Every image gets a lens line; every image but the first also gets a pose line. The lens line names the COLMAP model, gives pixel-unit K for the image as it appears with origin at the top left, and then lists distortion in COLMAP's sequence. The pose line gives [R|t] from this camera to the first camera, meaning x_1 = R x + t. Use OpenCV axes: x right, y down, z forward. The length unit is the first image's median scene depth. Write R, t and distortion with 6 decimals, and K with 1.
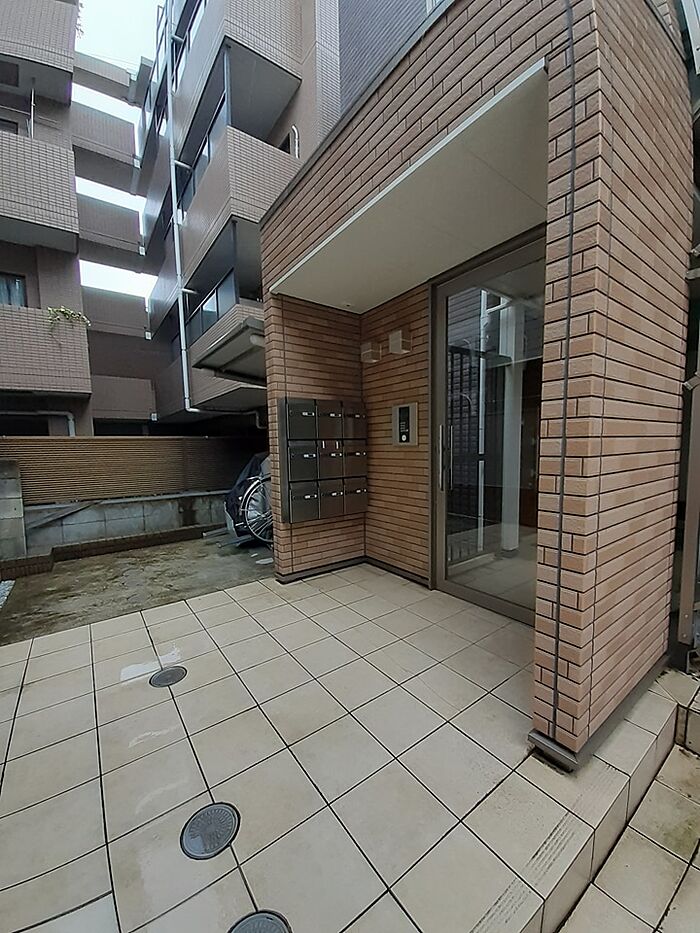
lens RADIAL K [[373.3, 0, 352.5], [0, 373.3, 470.8], [0, 0, 1]] dist [-0.019593, -0.000458]
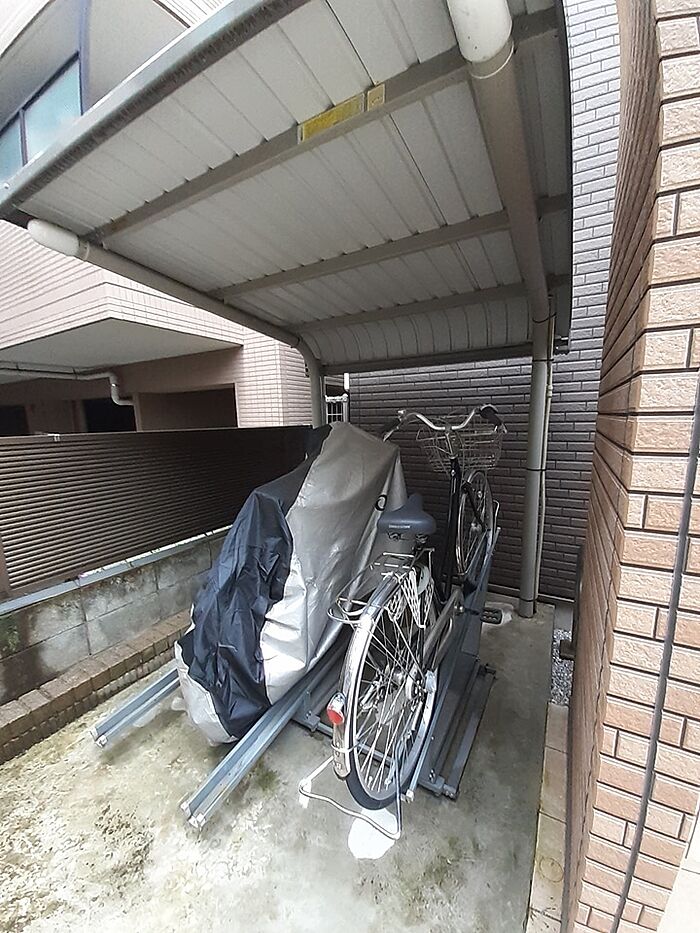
lens RADIAL K [[373.3, 0, 350.2], [0, 373.3, 466.9], [0, 0, 1]] dist [-0.019593, -0.000458]
pose [[0.915494, -0.071965, 0.395844, -0.293821], [0.044356, 0.995929, 0.078476, -0.083746], [-0.399880, -0.054286, 0.914959, 0.600405]]
